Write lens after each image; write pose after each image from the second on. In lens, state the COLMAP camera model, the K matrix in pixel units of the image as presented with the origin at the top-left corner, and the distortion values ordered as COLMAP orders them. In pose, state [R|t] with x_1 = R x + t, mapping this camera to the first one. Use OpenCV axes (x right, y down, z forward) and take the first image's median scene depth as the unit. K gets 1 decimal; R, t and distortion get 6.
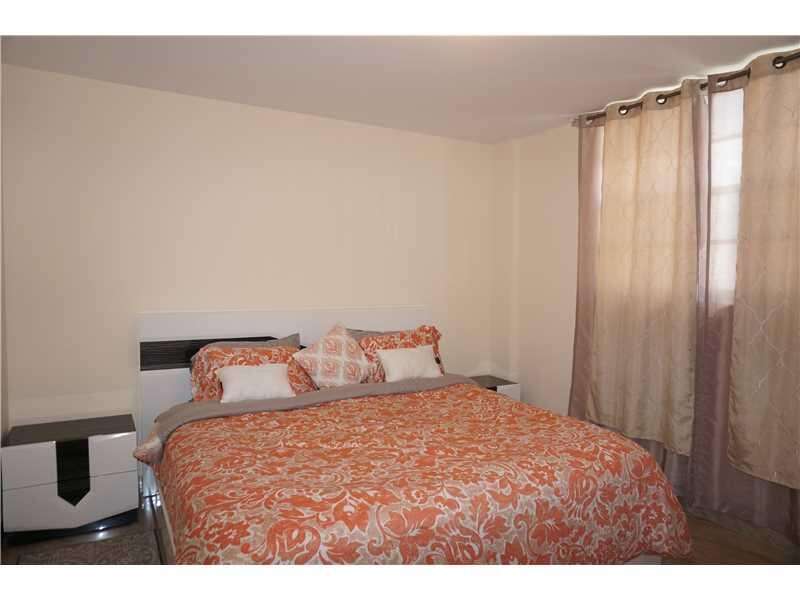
lens RADIAL K [[536.0, 0, 400.0], [0, 536.0, 300.0], [0, 0, 1]] dist [-0.003458, -0.000452]
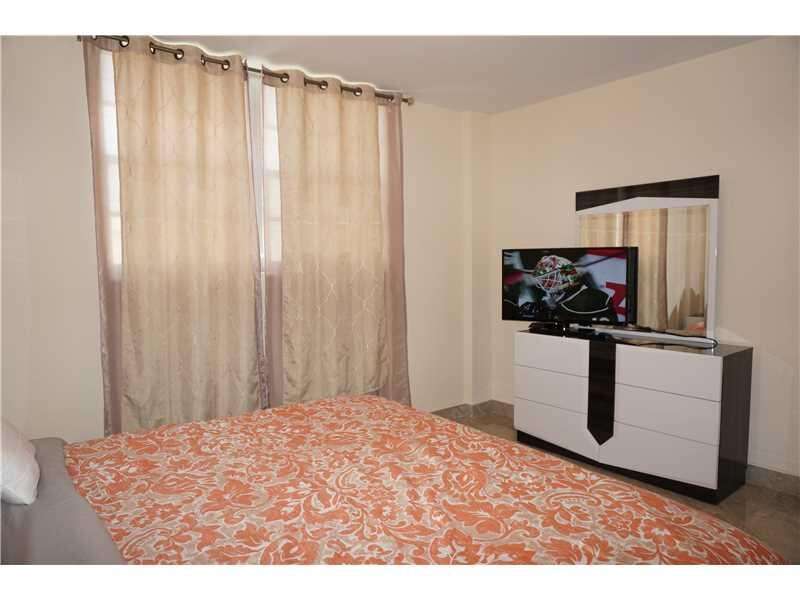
lens RADIAL K [[536.0, 0, 400.0], [0, 536.0, 300.0], [0, 0, 1]] dist [-0.003458, -0.000452]
pose [[-0.186773, -0.078247, 0.979282, -0.598026], [0.046664, 0.994991, 0.088403, -0.028115], [-0.981294, 0.062208, -0.182186, 0.989360]]
